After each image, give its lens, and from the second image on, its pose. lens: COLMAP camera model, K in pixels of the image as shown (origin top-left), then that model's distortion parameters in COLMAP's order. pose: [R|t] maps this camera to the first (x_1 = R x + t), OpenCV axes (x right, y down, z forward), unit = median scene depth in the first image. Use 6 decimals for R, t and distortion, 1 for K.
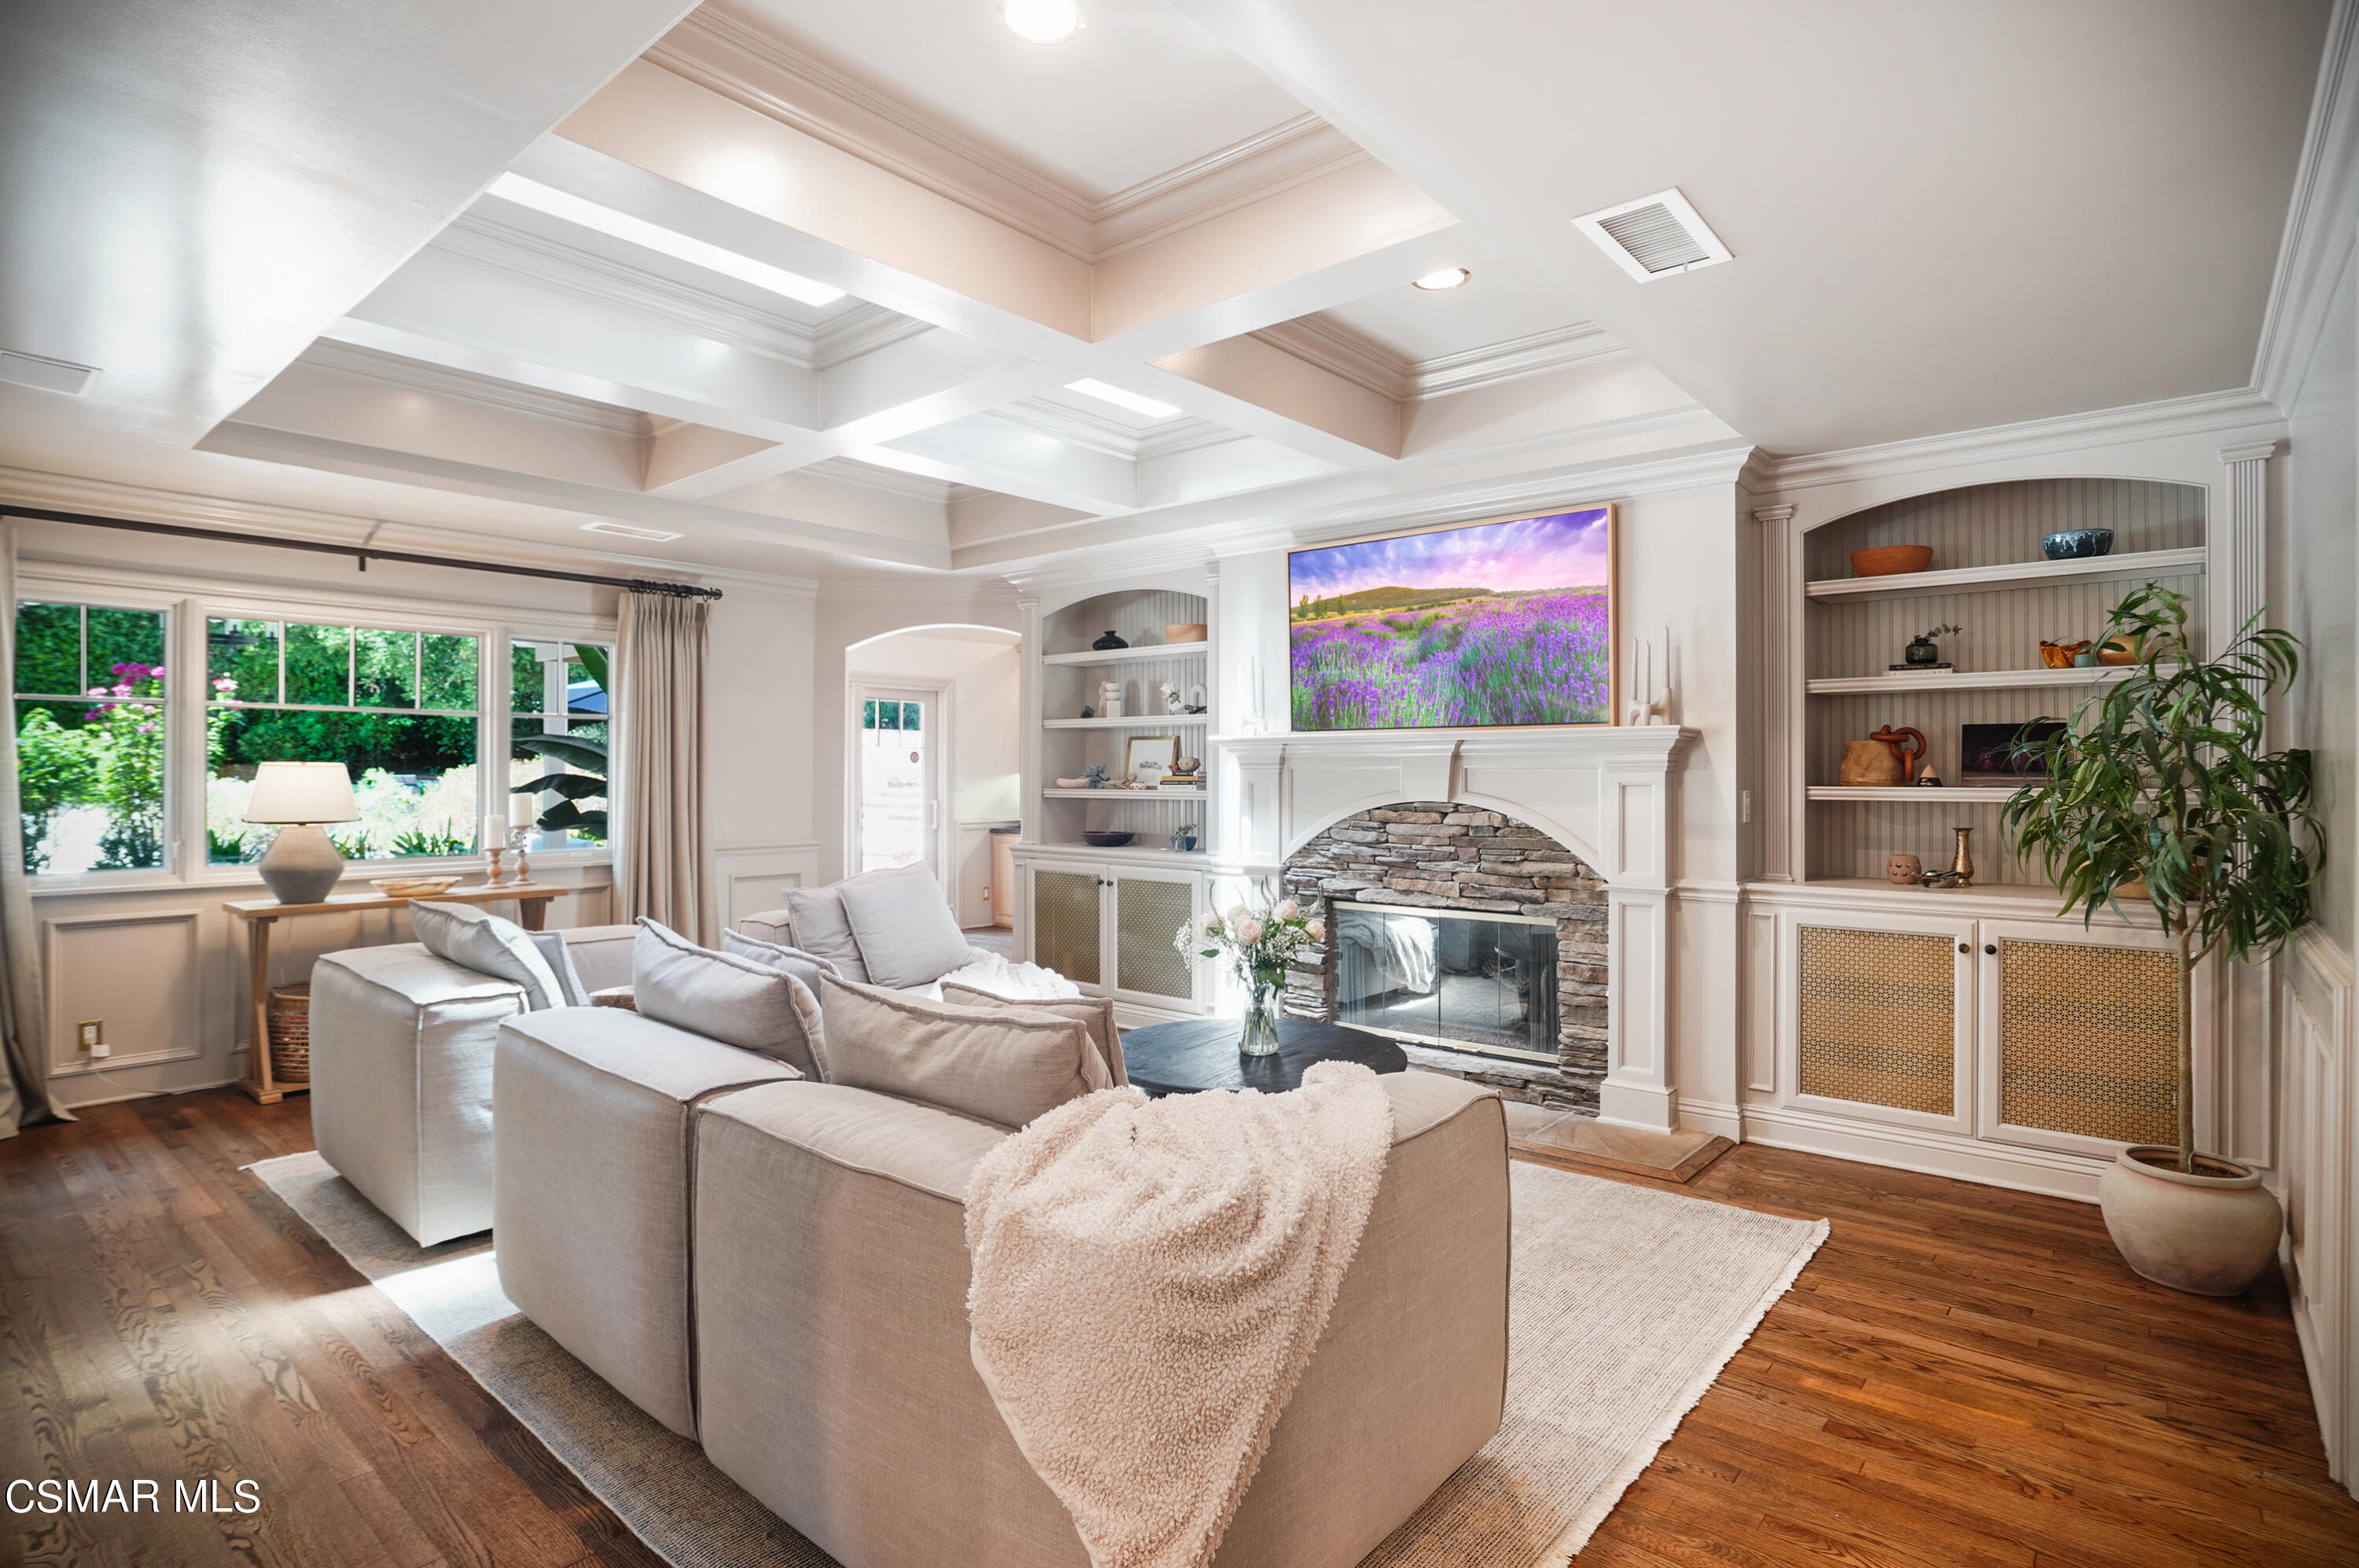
lens RADIAL K [[1189.6, 0, 1178.3], [0, 1189.6, 768.4], [0, 0, 1]] dist [-0.051315, 0.003226]
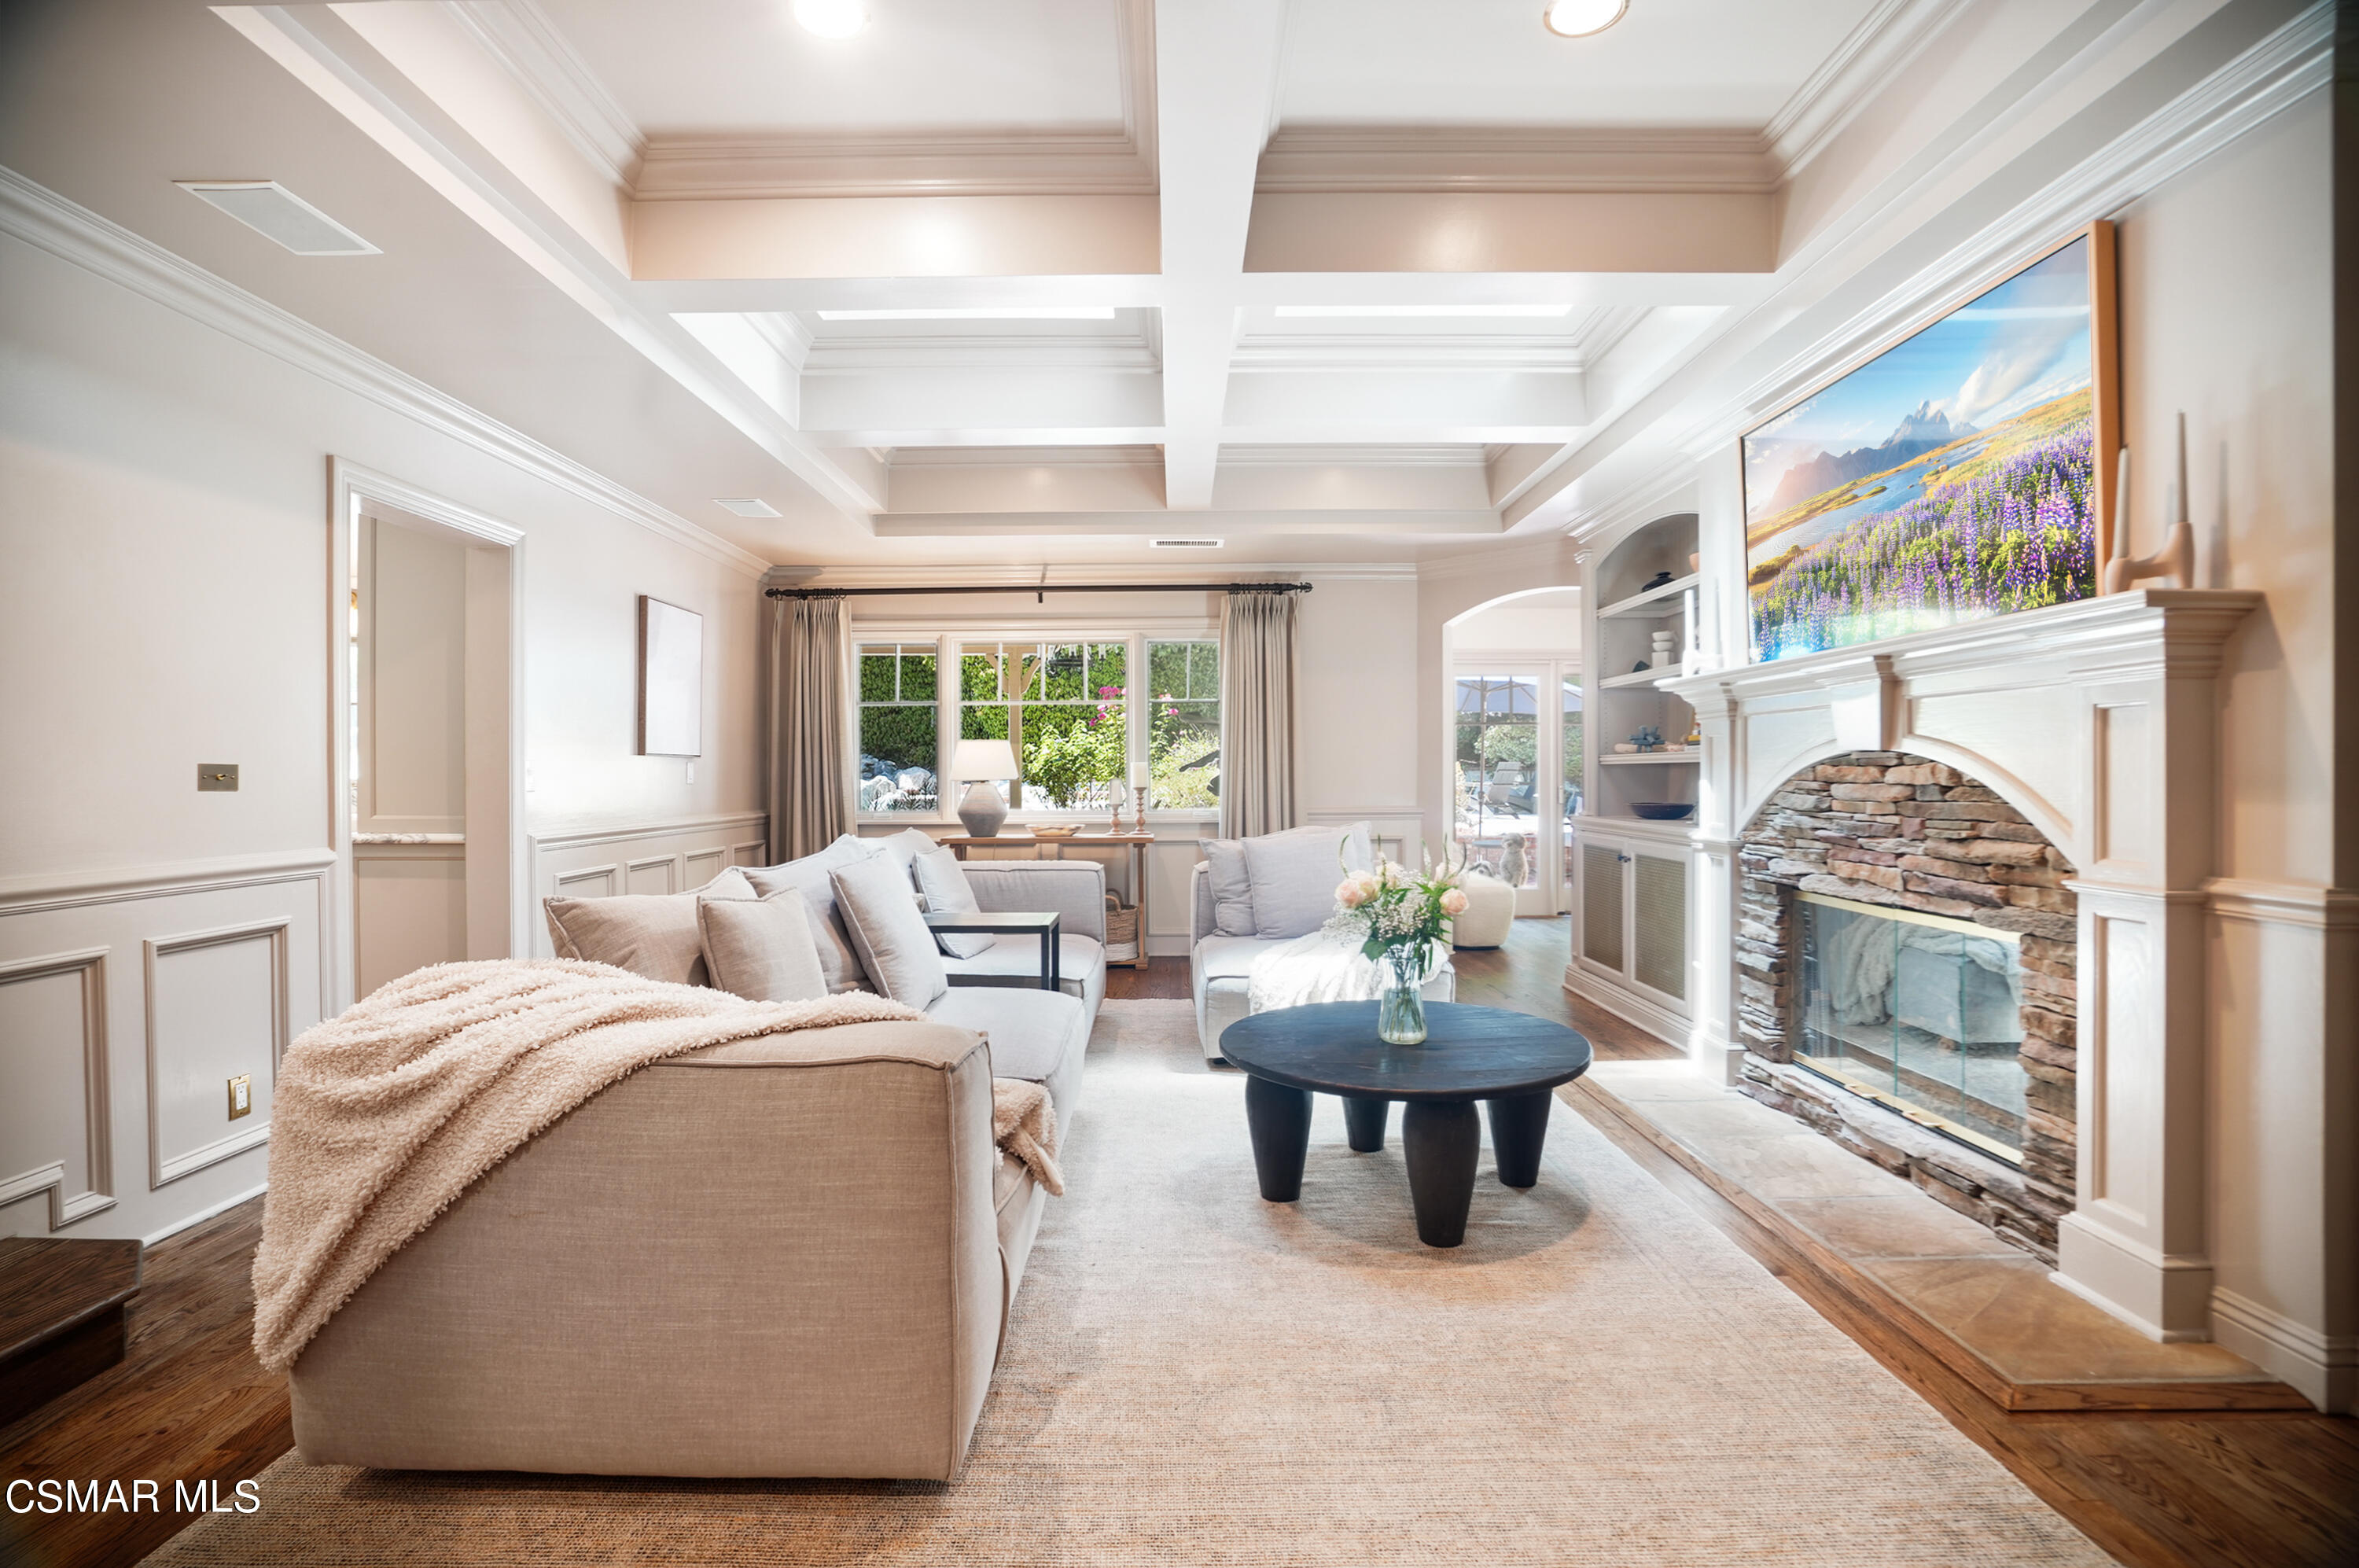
lens RADIAL K [[1094.7, 0, 1177.3], [0, 1094.7, 774.9], [0, 0, 1]] dist [-0.044602, 0.006489]
pose [[0.650820, -0.004485, -0.759219, 0.428483], [0.011162, 0.999931, 0.003662, 0.035712], [0.759150, -0.010858, 0.650825, 0.292240]]
